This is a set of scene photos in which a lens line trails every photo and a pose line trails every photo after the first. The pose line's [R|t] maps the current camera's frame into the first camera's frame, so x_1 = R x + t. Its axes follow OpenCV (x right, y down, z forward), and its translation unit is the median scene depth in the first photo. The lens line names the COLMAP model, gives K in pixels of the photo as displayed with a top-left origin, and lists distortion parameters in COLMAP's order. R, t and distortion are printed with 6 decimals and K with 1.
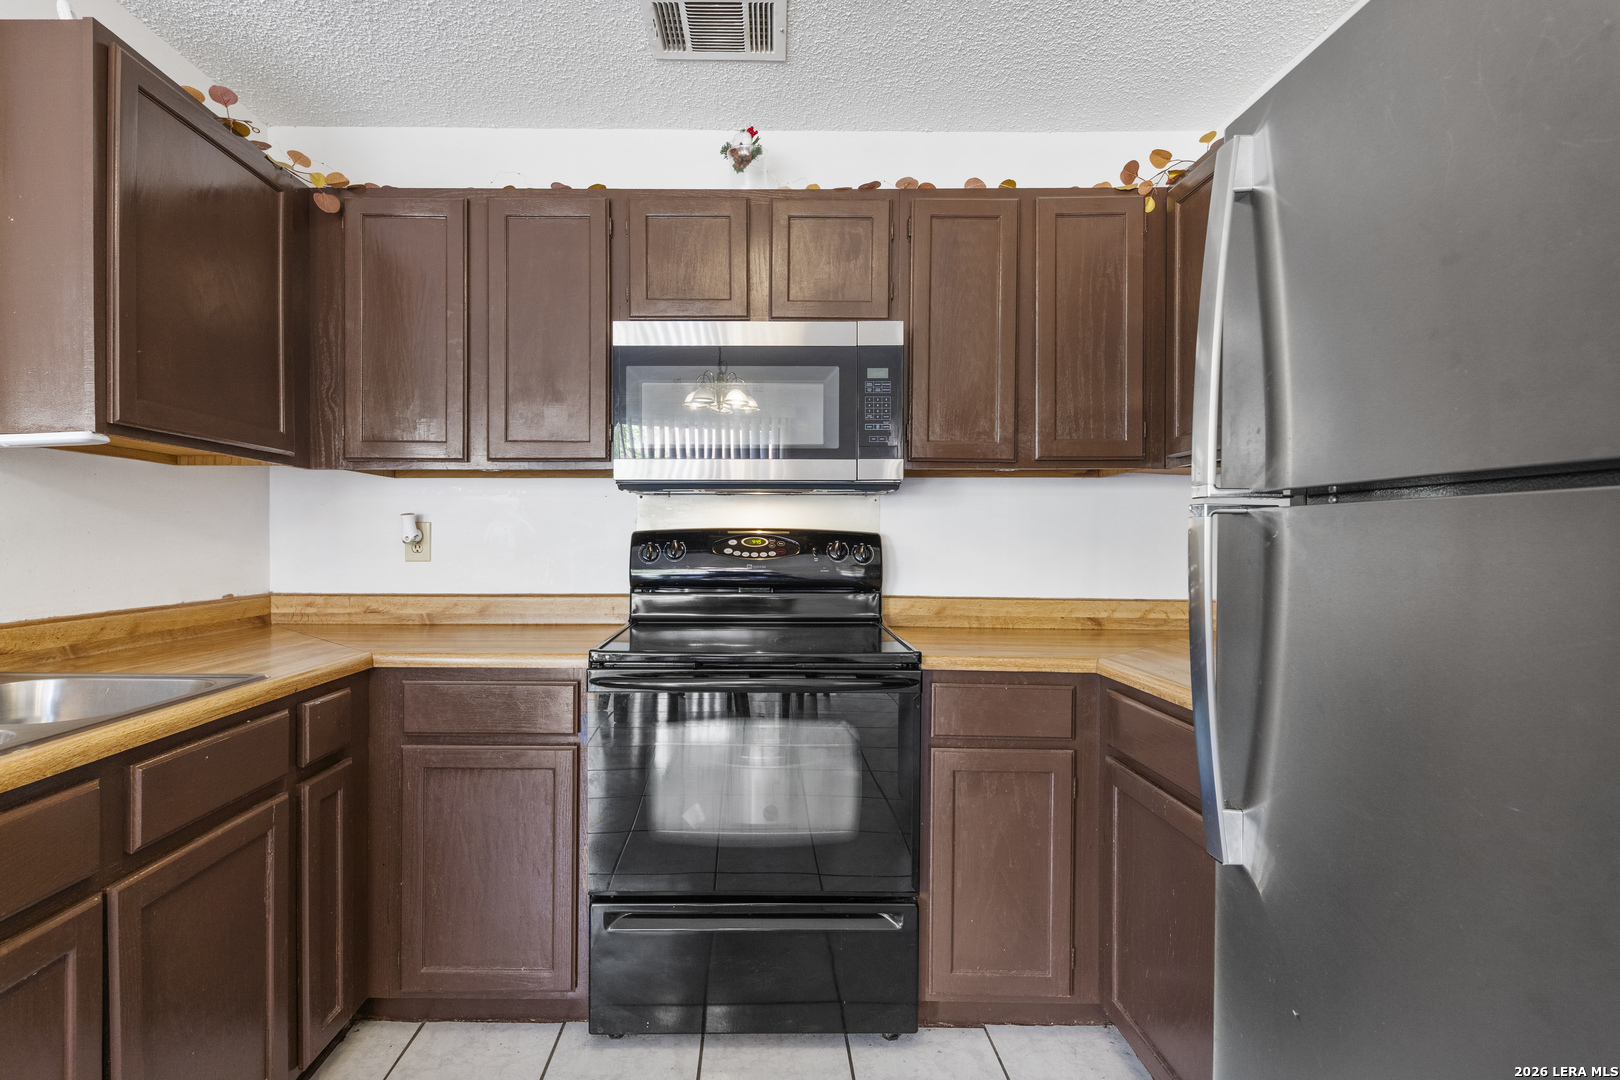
lens RADIAL K [[780.2, 0, 761.2], [0, 780.2, 540.7], [0, 0, 1]] dist [0.009702, -0.000105]
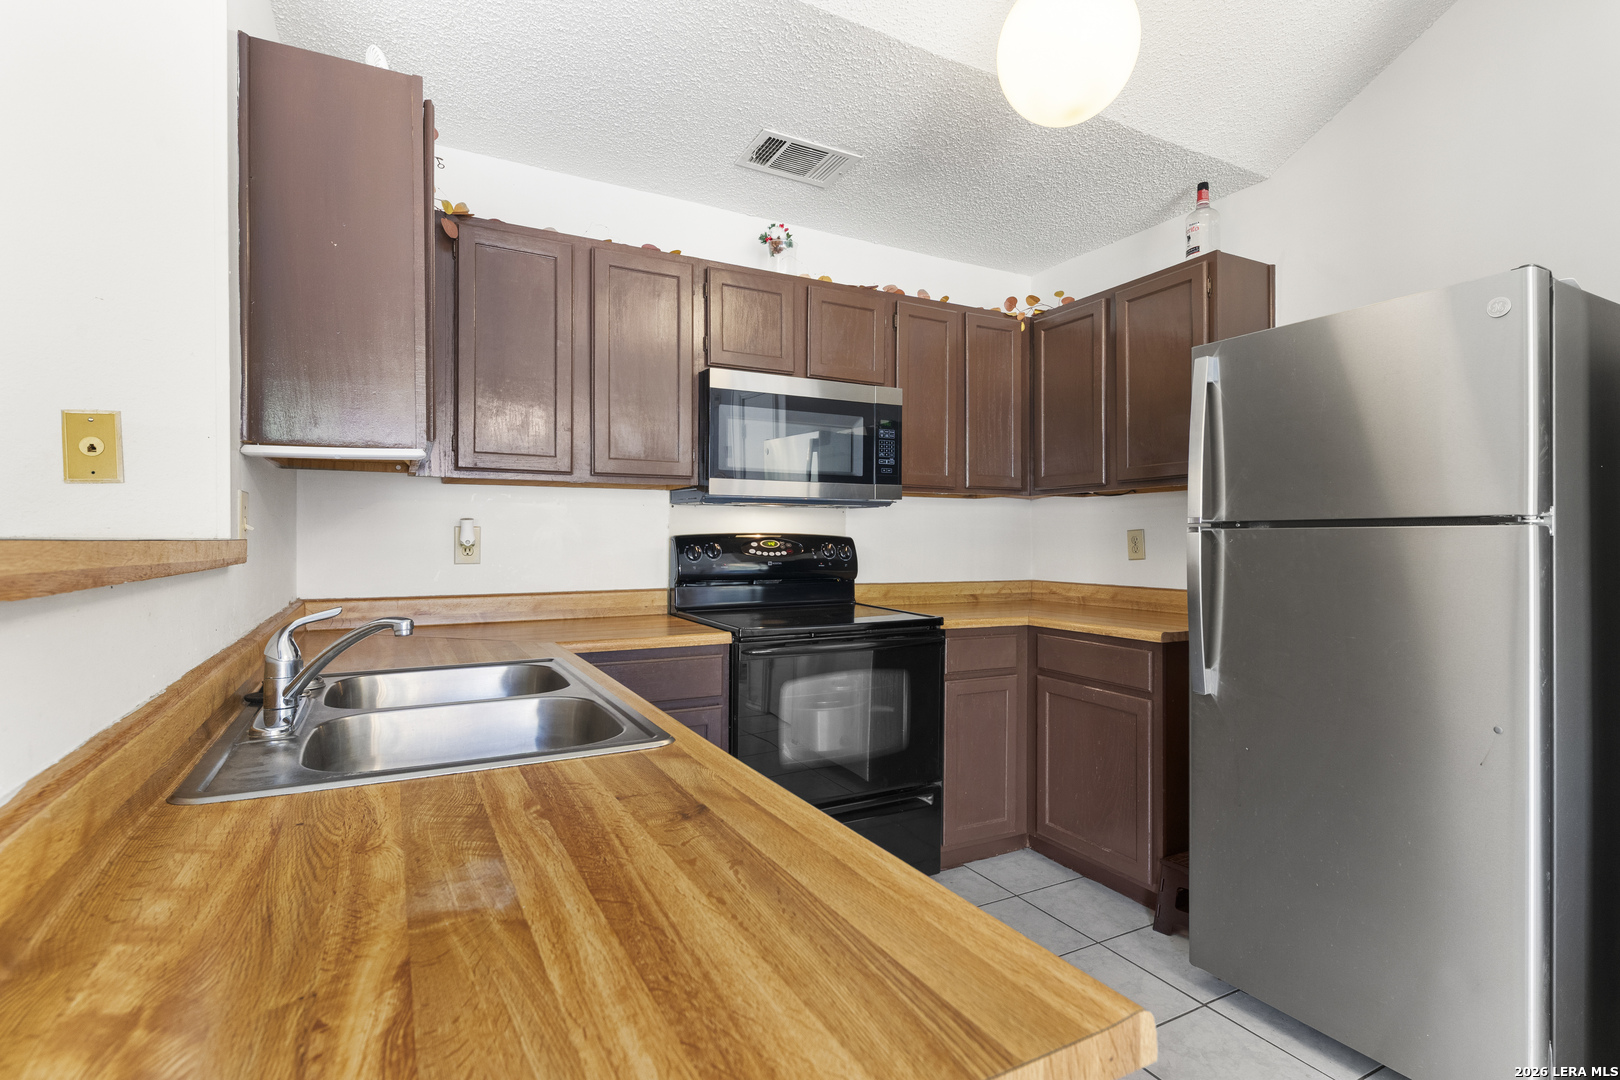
lens RADIAL K [[774.9, 0, 818.7], [0, 774.9, 533.9], [0, 0, 1]] dist [0.001448, 0.000158]
pose [[0.878116, 0.001191, 0.478446, -0.602992], [0.002427, 0.999973, -0.006942, -0.006266], [-0.478442, 0.007257, 0.878089, -0.161346]]
